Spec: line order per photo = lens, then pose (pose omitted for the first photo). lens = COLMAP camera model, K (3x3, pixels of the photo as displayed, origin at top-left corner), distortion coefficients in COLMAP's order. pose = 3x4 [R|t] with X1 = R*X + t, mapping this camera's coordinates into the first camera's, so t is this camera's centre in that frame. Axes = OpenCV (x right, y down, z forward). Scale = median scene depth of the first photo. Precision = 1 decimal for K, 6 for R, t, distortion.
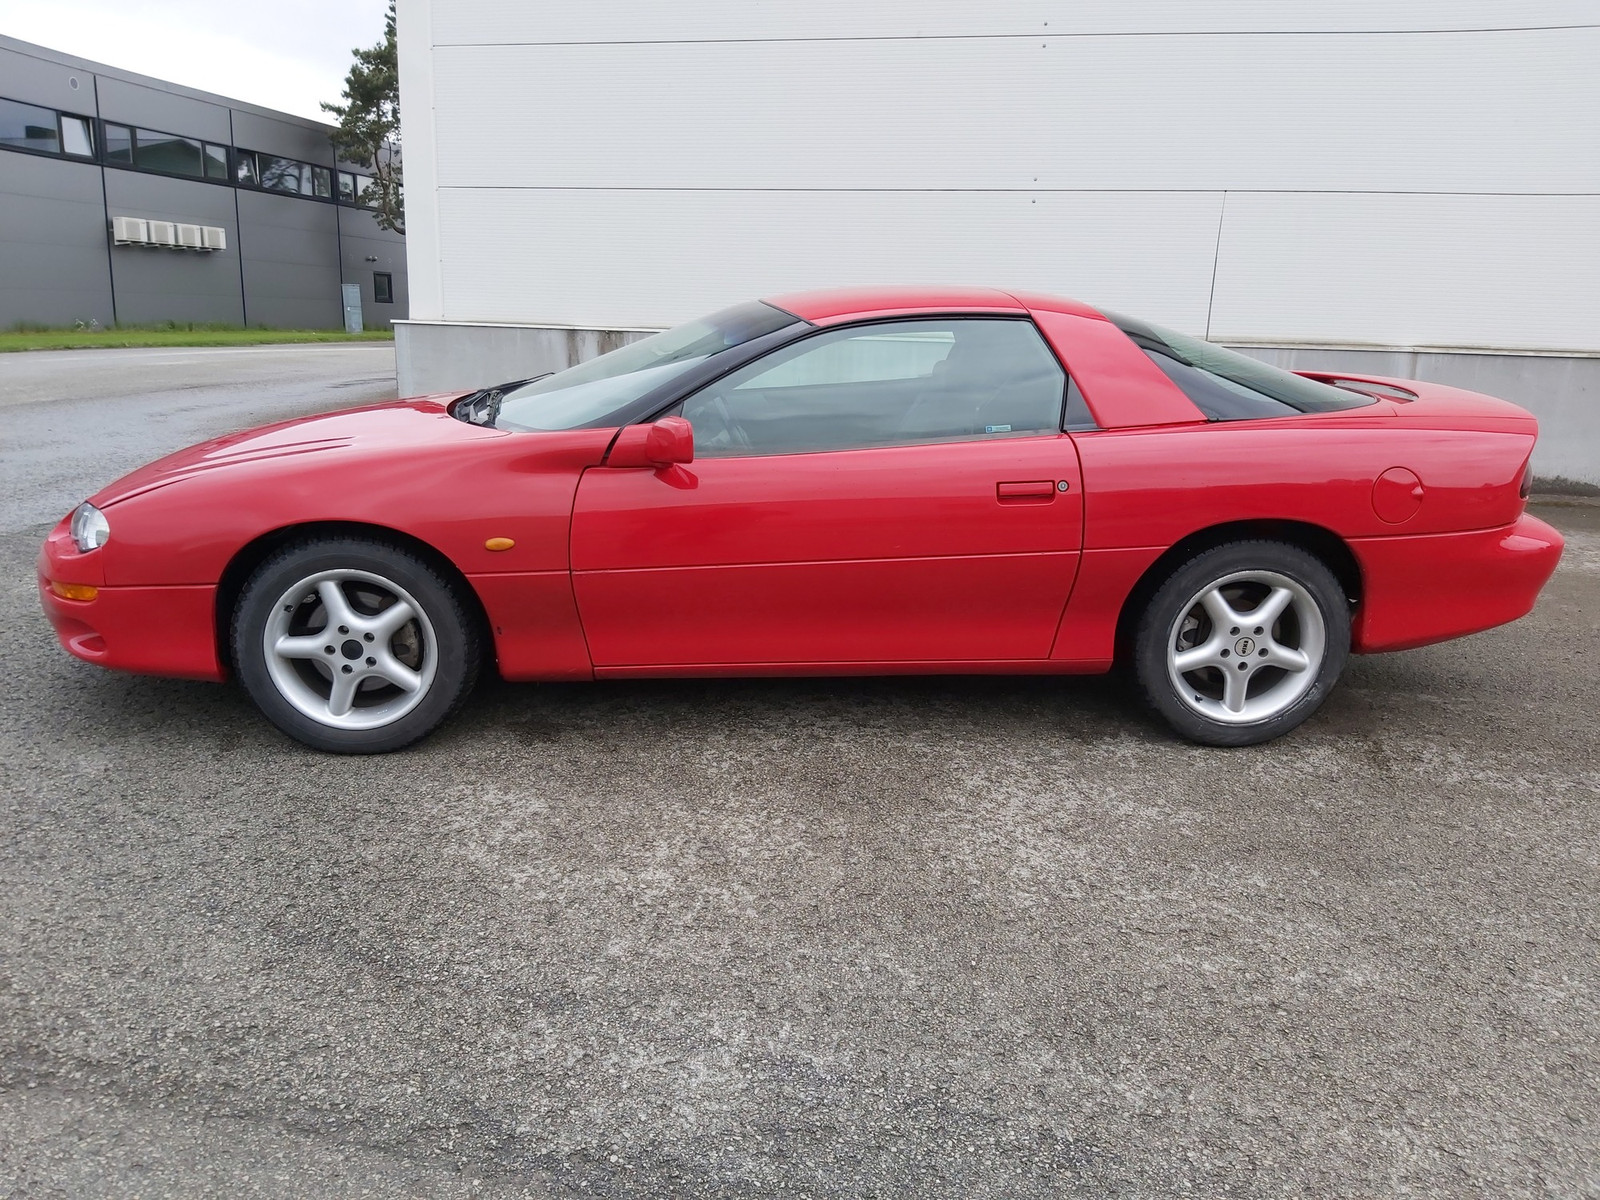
lens RADIAL K [[1212.6, 0, 776.6], [0, 1212.6, 624.5], [0, 0, 1]] dist [0.057251, -0.120135]
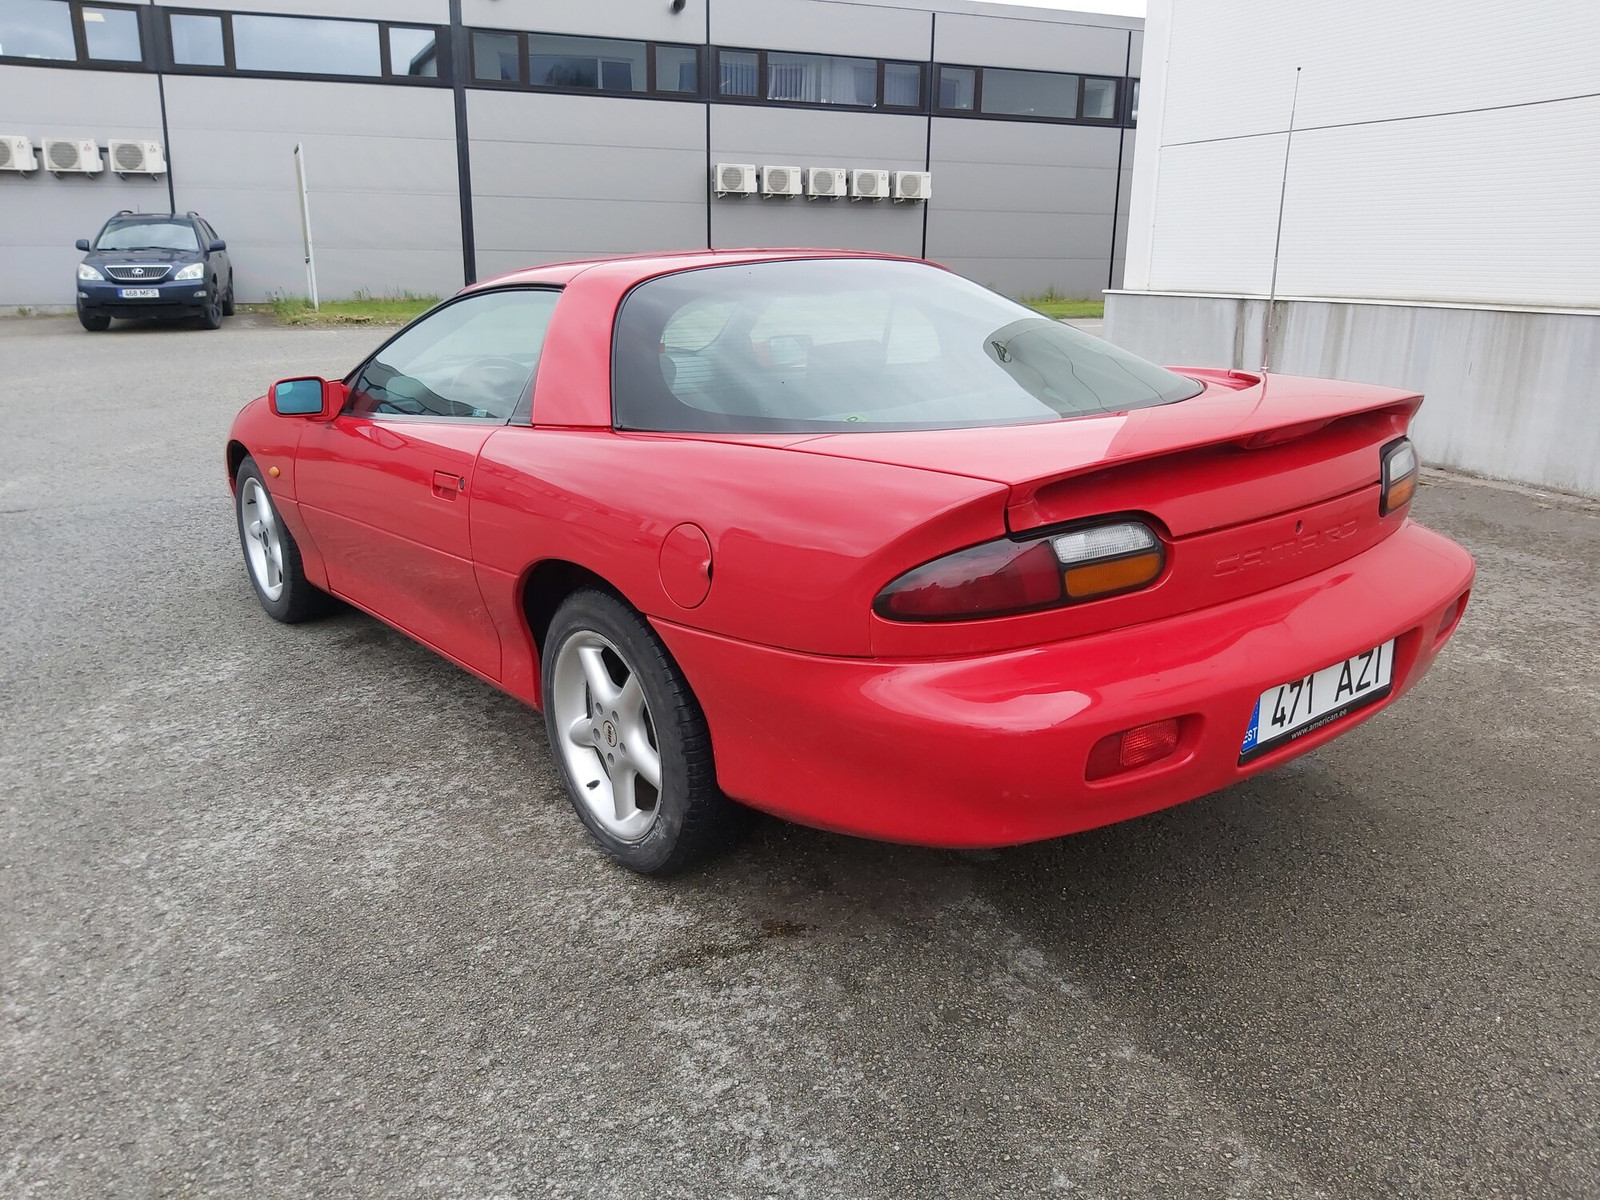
lens RADIAL K [[1242.9, 0, 800.0], [0, 1242.9, 600.0], [0, 0, 1]] dist [0.030013, -0.058732]
pose [[0.557773, 0.196446, -0.806411, 1.096499], [-0.195362, 0.975363, 0.102477, -0.169500], [0.806674, 0.100383, 0.582408, 0.678529]]
